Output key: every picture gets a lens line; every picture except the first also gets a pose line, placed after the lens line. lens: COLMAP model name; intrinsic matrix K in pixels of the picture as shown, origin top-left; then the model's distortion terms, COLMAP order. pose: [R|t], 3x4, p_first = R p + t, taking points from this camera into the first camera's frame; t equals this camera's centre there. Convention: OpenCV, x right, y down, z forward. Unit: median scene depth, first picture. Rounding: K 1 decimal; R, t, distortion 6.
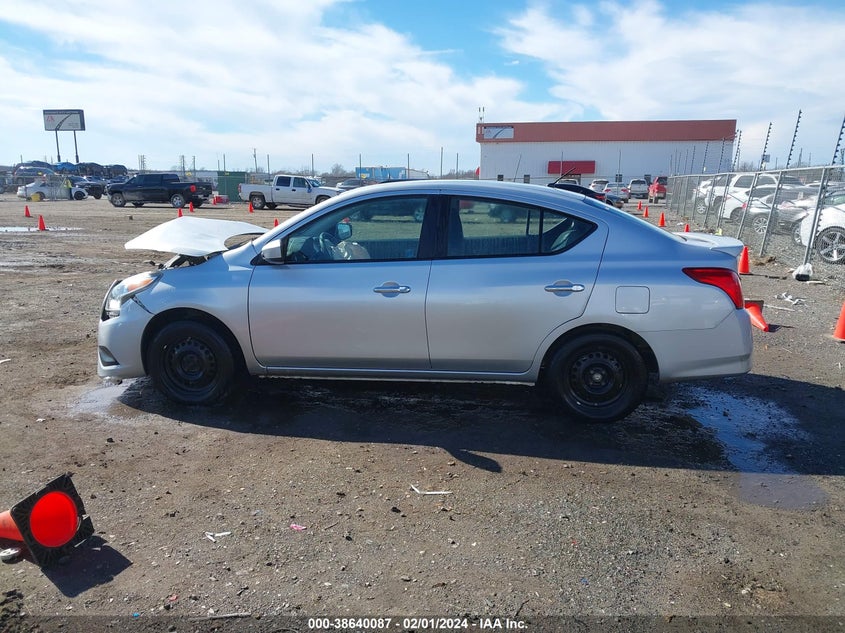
lens RADIAL K [[639.7, 0, 436.2], [0, 639.7, 317.3], [0, 0, 1]] dist [0.077824, -0.121624]
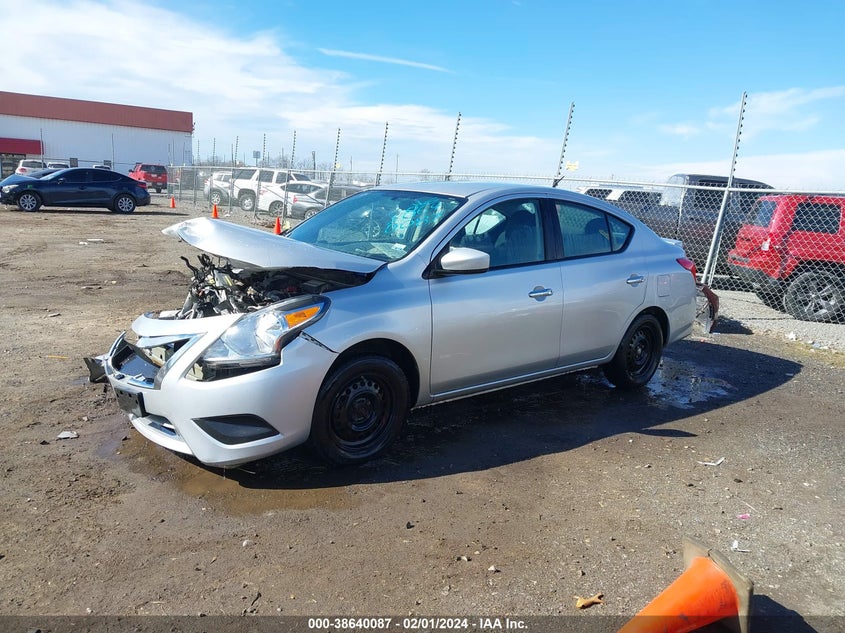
lens RADIAL K [[639.7, 0, 436.2], [0, 639.7, 317.3], [0, 0, 1]] dist [0.077824, -0.121624]
pose [[0.703862, -0.111036, 0.701605, -0.865128], [0.100104, 0.993355, 0.056782, -0.076933], [-0.703248, 0.030267, 0.710300, 0.383943]]
